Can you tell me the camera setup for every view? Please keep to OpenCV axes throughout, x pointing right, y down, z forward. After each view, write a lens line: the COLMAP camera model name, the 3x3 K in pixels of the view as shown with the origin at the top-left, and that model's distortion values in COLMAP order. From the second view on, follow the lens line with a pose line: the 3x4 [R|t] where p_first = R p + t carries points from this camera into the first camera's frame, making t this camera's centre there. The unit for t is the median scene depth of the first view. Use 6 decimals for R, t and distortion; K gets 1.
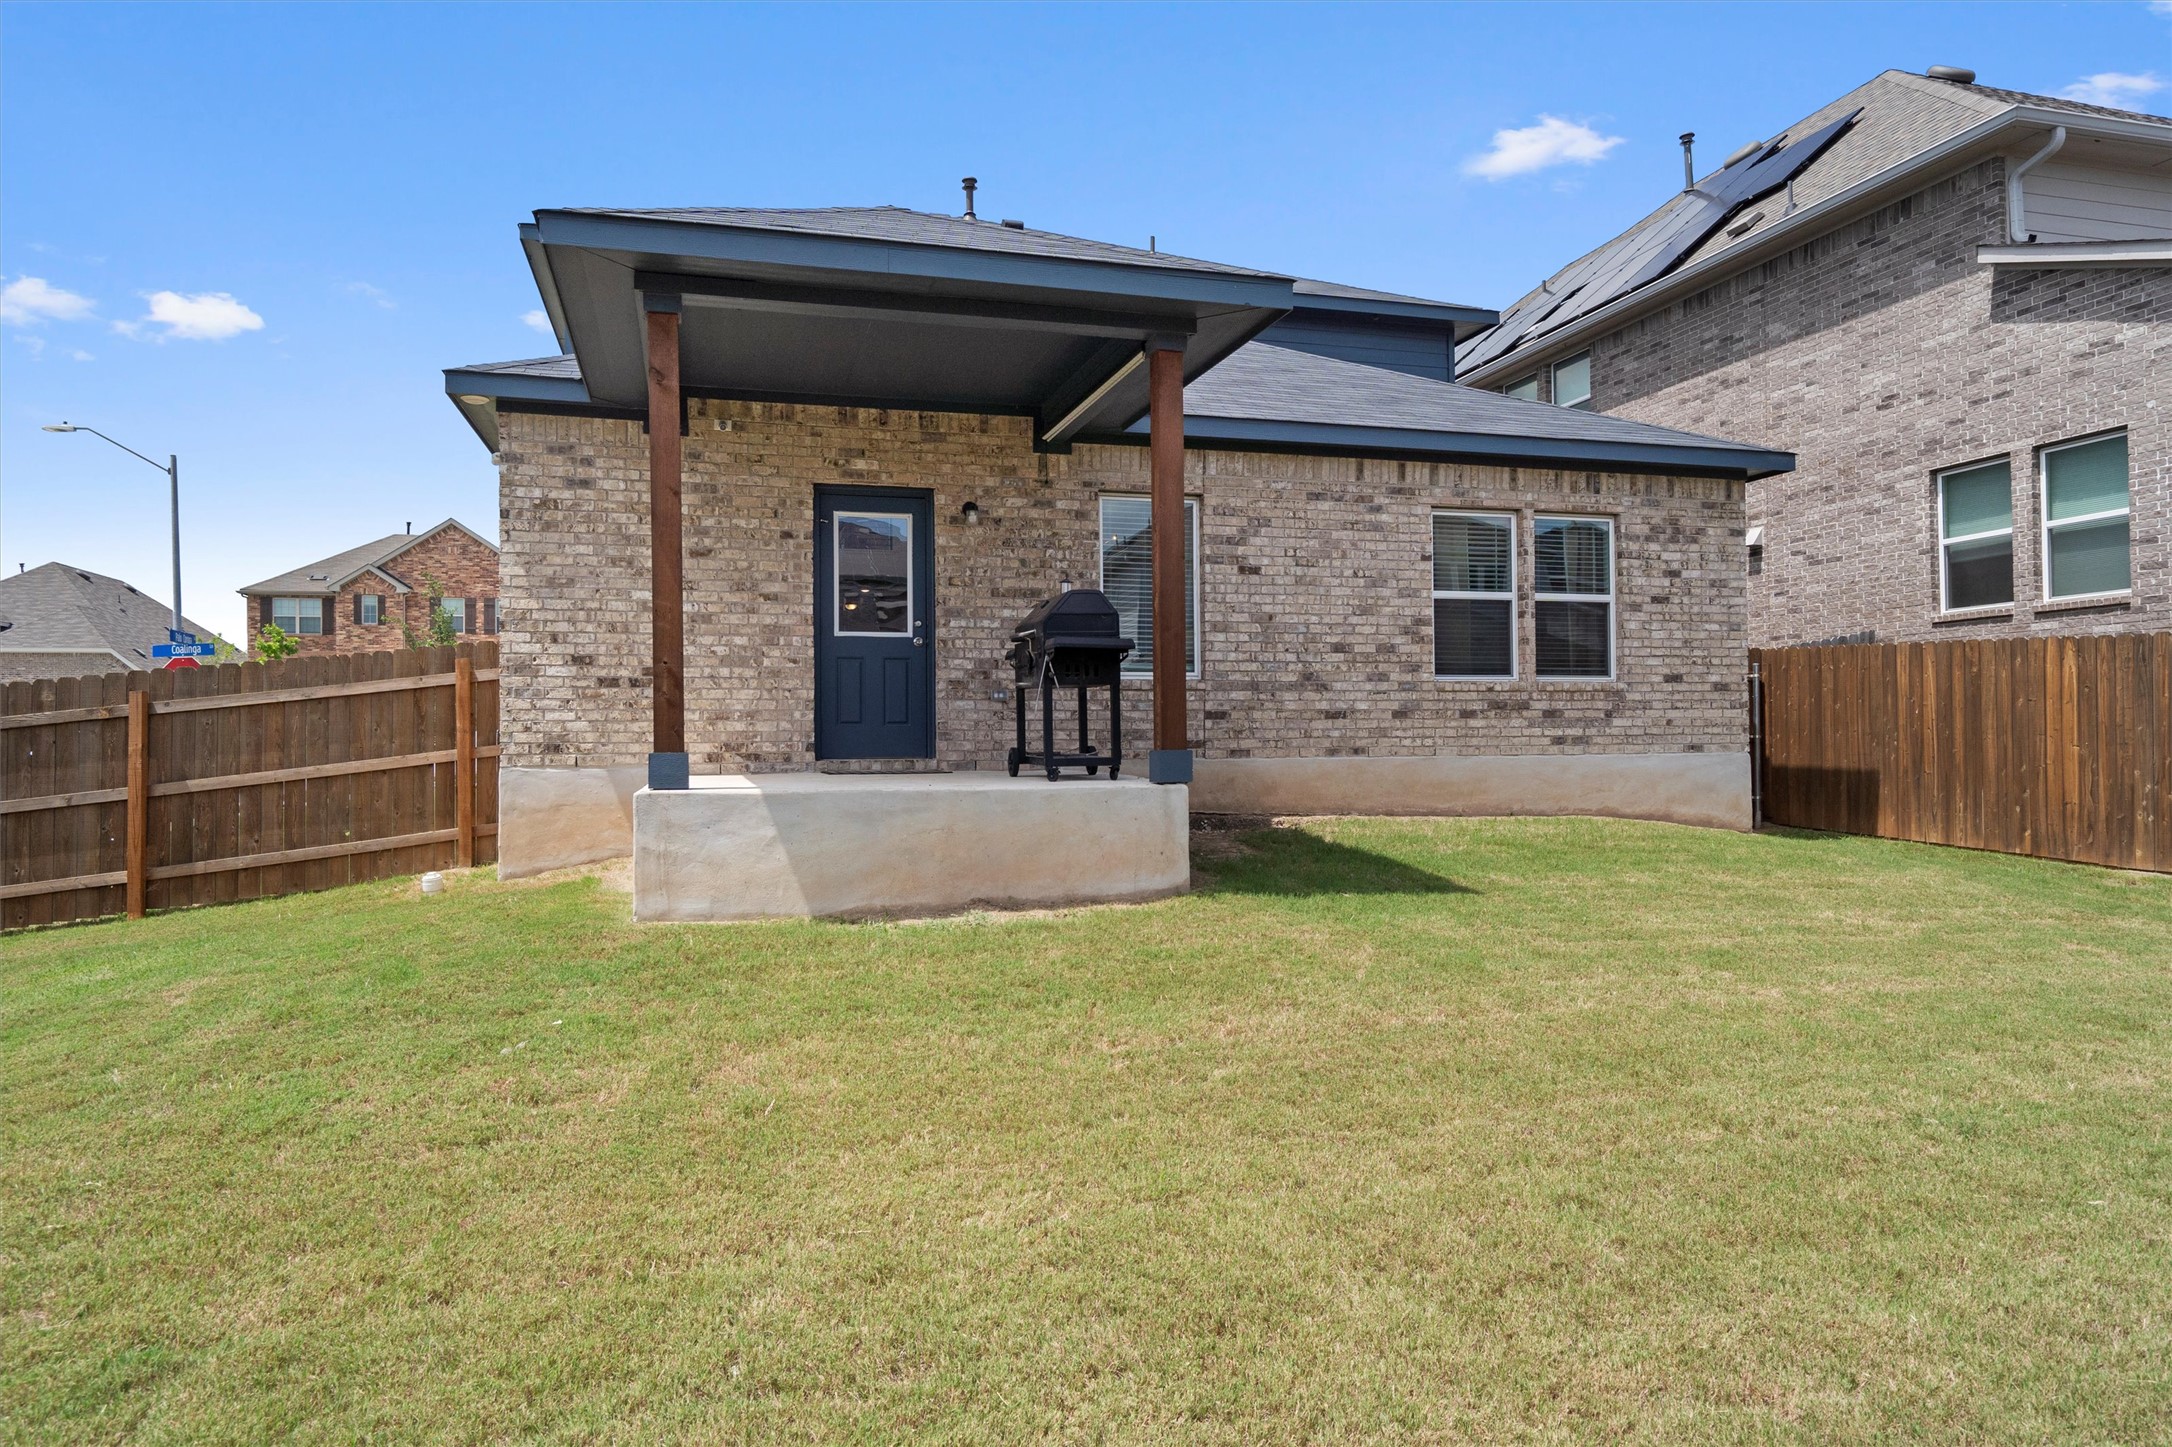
lens RADIAL K [[1315.4, 0, 1084.3], [0, 1315.4, 695.9], [0, 0, 1]] dist [0.000259, 0.000402]
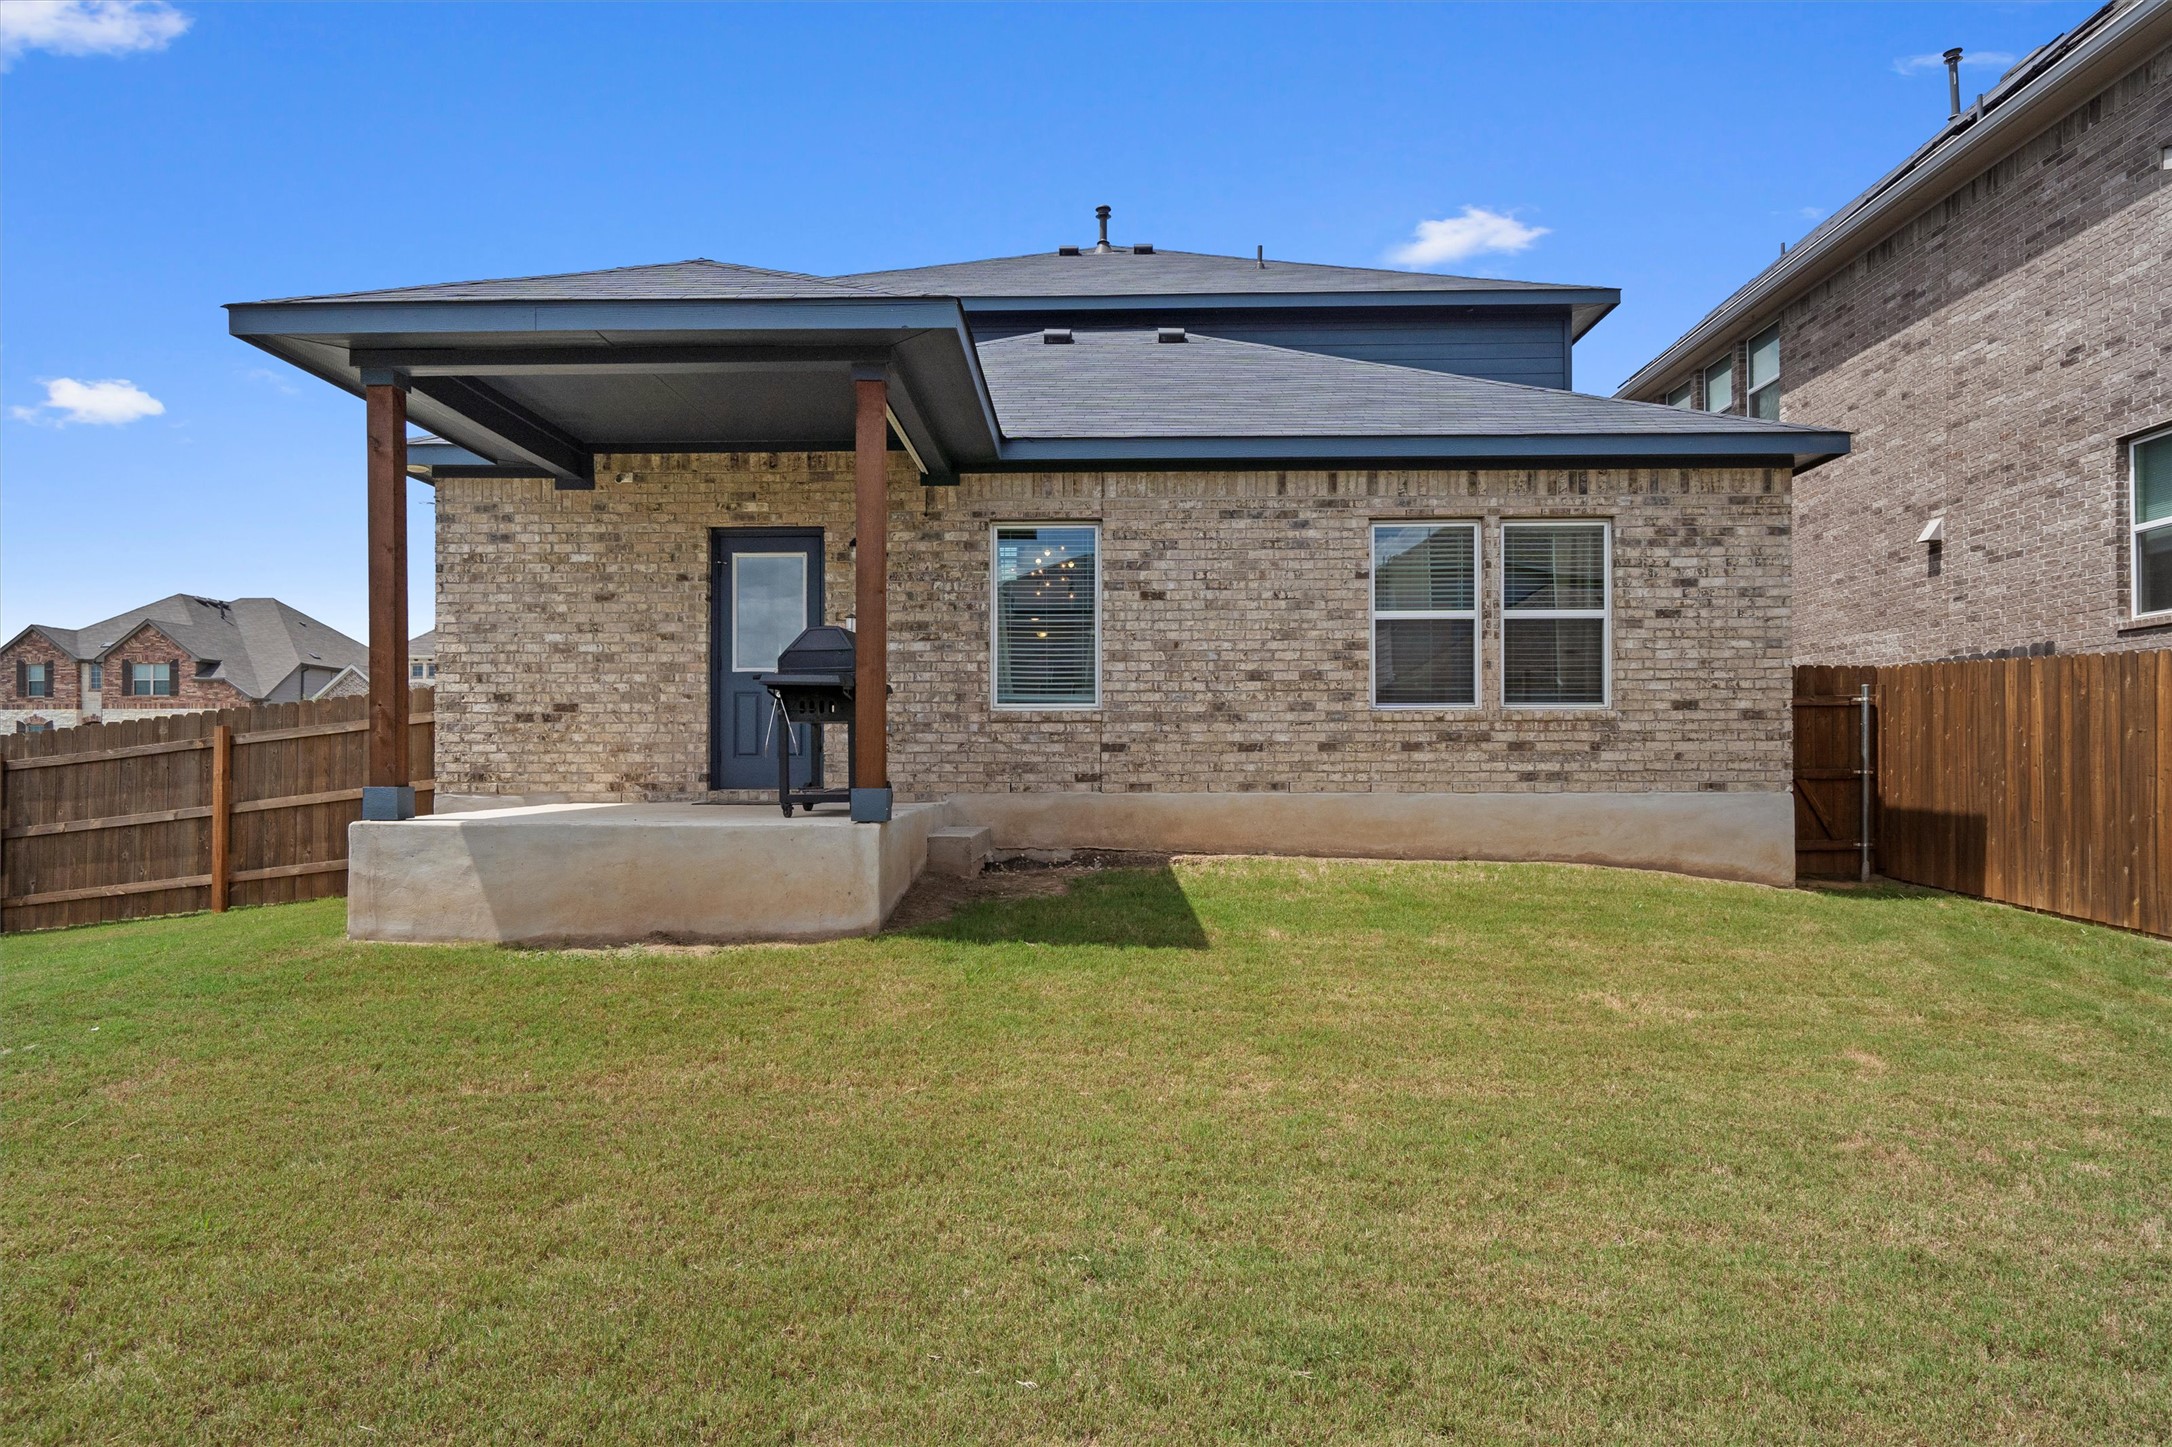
lens RADIAL K [[1293.0, 0, 1087.6], [0, 1293.0, 731.1], [0, 0, 1]] dist [0.000840, -0.000470]
pose [[0.956002, -0.000339, -0.293360, 0.346890], [0.004112, 0.999917, 0.012242, -0.008833], [0.293331, -0.012910, 0.955924, 0.086319]]
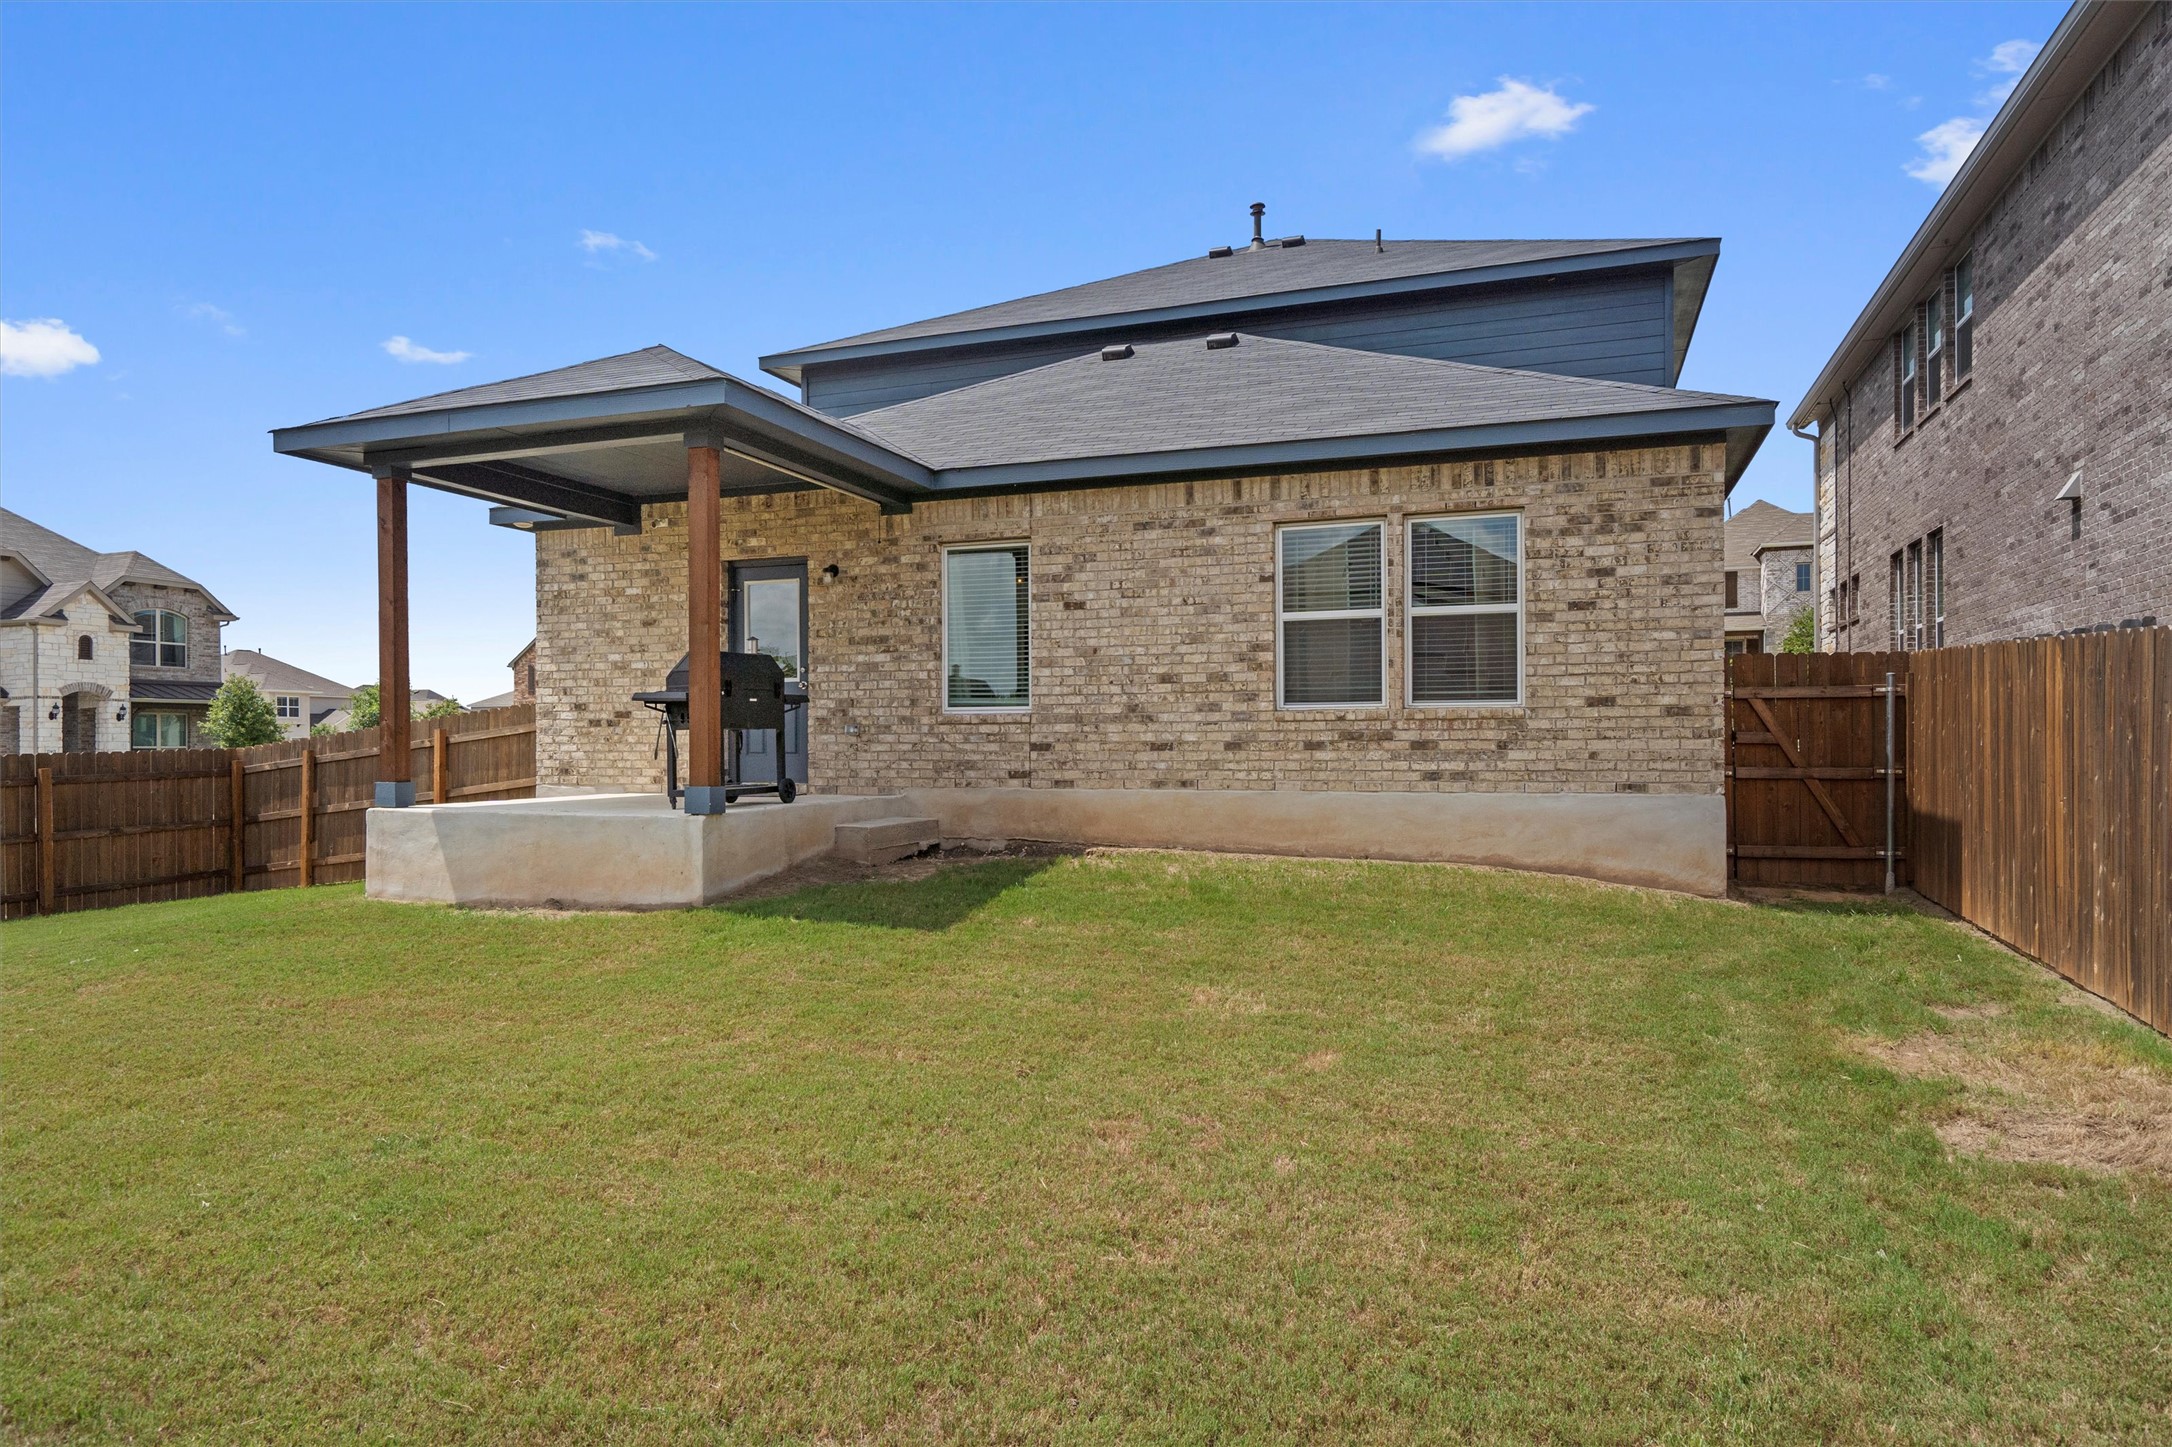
lens RADIAL K [[1307.3, 0, 1086.0], [0, 1307.3, 723.5], [0, 0, 1]] dist [-0.001274, 0.000575]
pose [[0.813086, -0.004393, -0.582127, 0.708638], [0.017343, 0.999710, 0.016680, -0.020048], [0.581885, -0.023659, 0.812927, 0.169774]]
